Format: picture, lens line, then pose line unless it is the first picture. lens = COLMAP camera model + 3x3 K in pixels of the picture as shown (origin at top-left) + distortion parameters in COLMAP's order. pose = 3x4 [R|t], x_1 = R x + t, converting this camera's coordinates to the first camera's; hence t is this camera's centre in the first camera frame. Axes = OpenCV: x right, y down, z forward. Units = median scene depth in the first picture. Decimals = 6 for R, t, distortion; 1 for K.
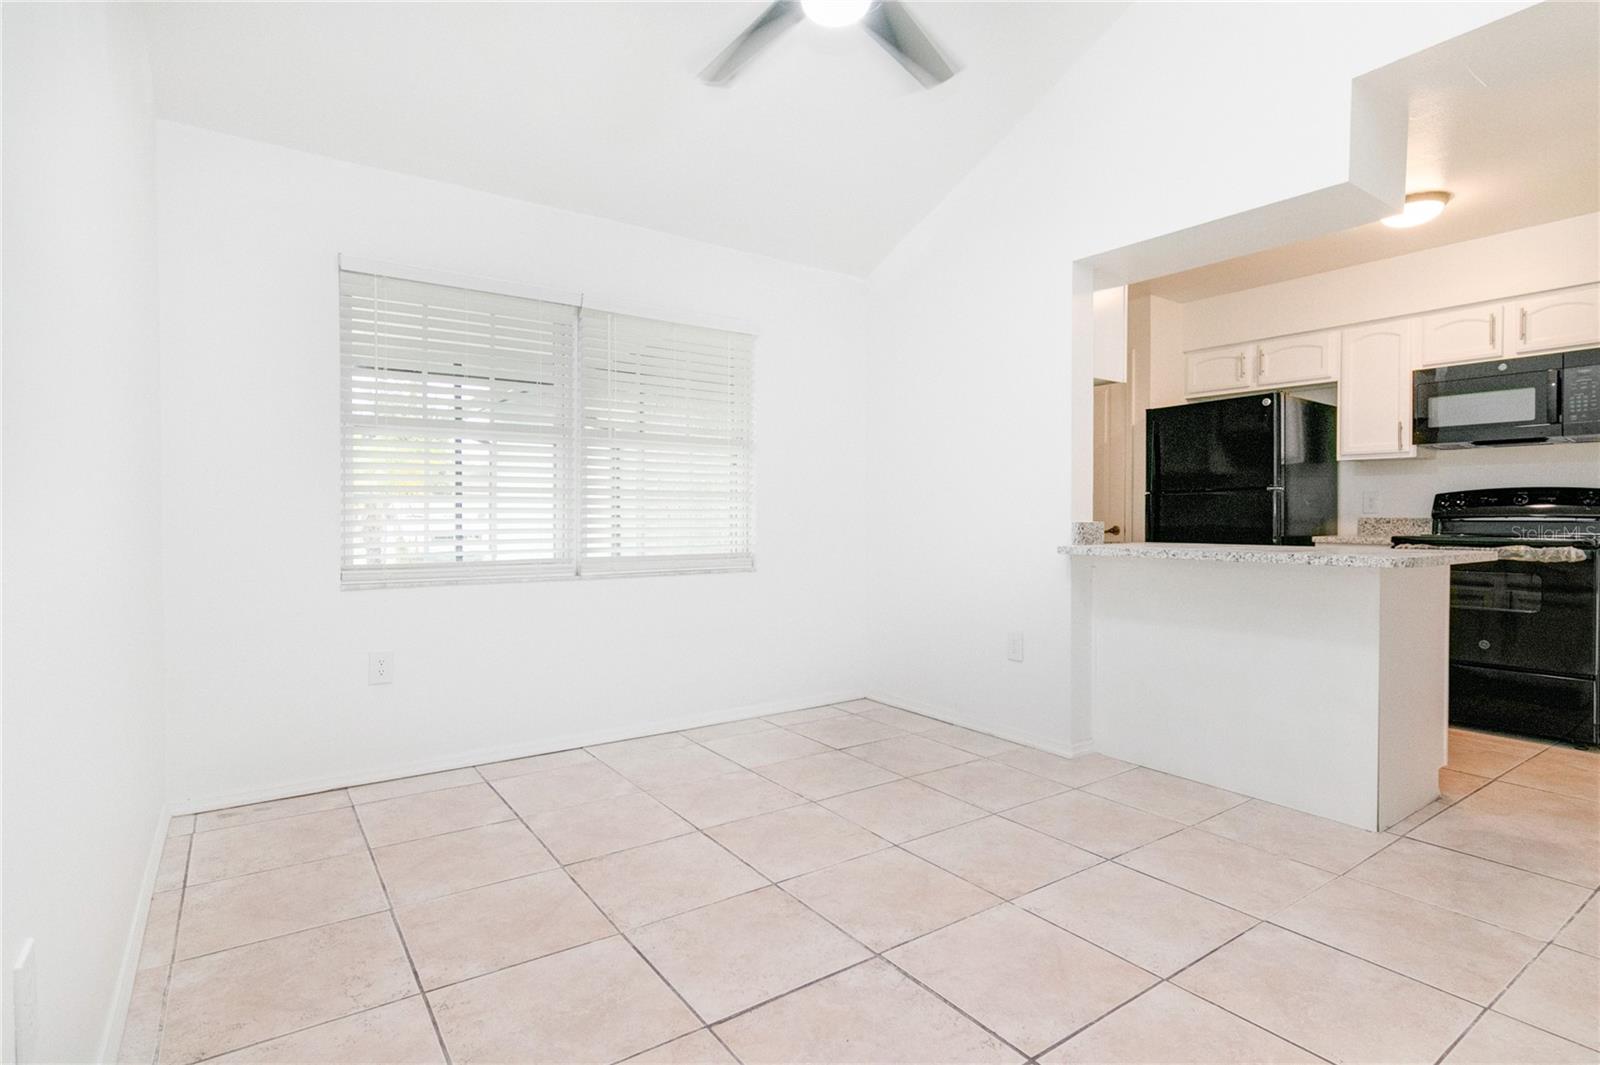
lens RADIAL K [[822.9, 0, 800.9], [0, 822.9, 524.7], [0, 0, 1]] dist [-0.006892, -0.001580]
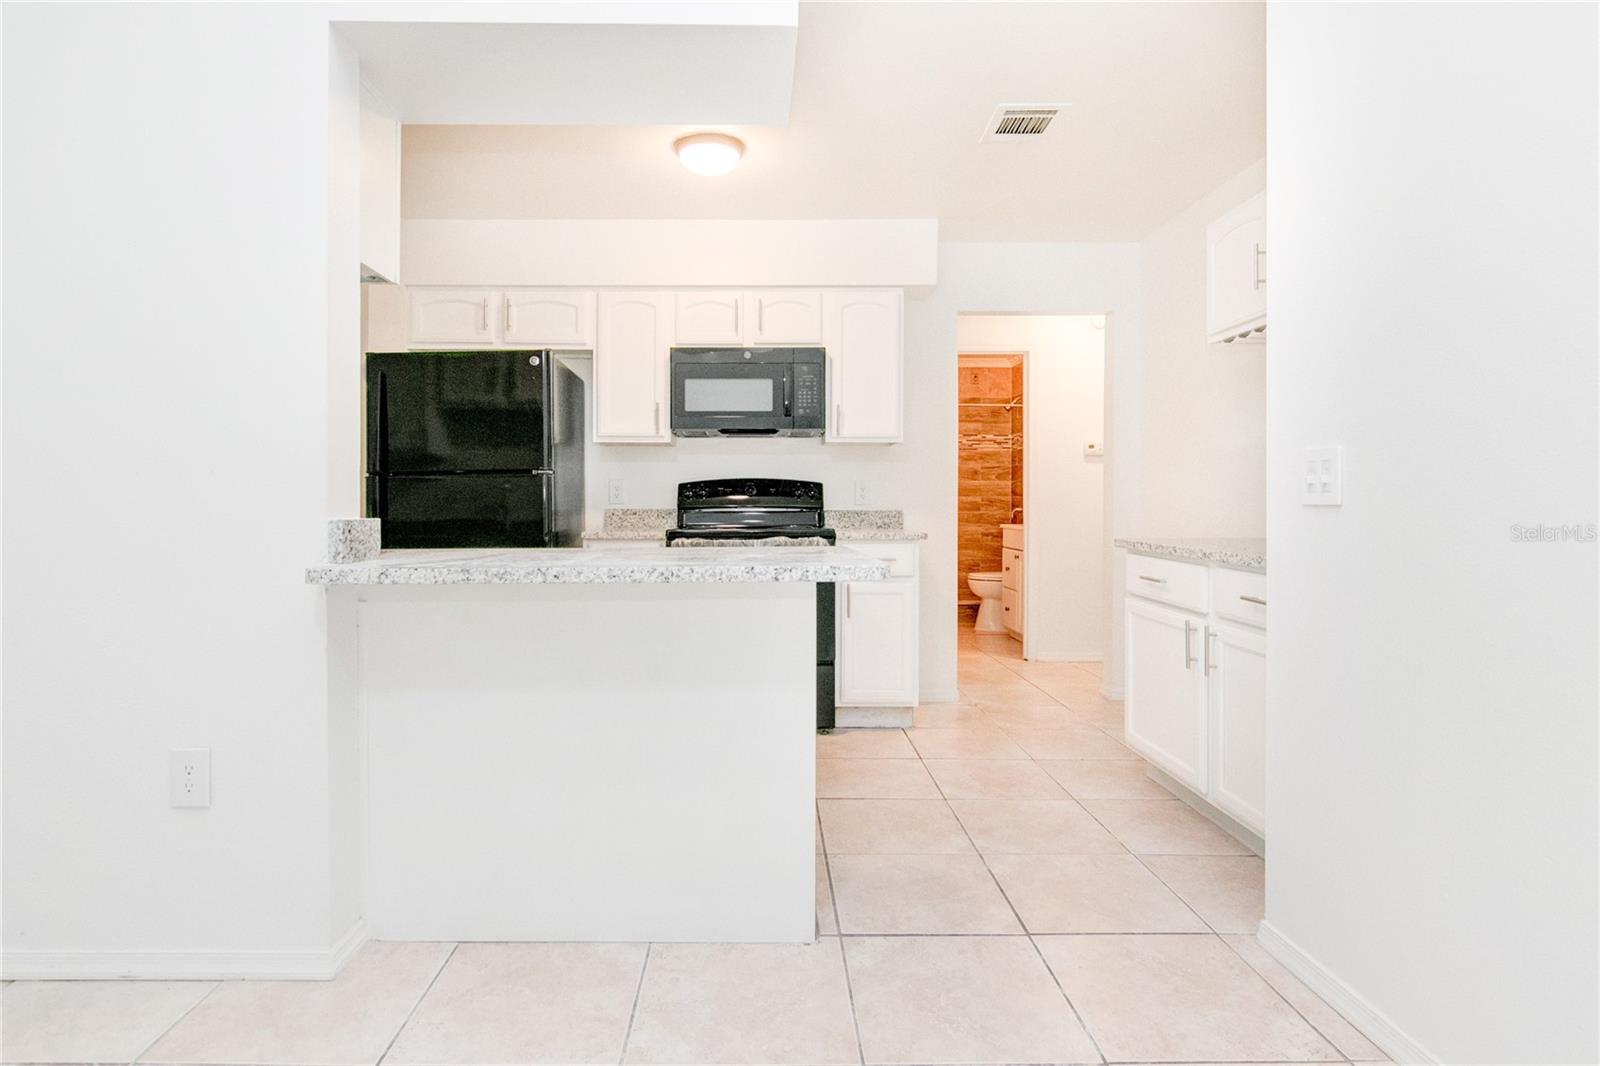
lens RADIAL K [[822.9, 0, 759.3], [0, 822.9, 507.2], [0, 0, 1]] dist [-0.006892, -0.001580]
pose [[0.569901, -0.002277, 0.821710, 0.049944], [0.011792, 0.999916, -0.005407, -0.004078], [-0.821629, 0.012771, 0.569880, 0.397650]]
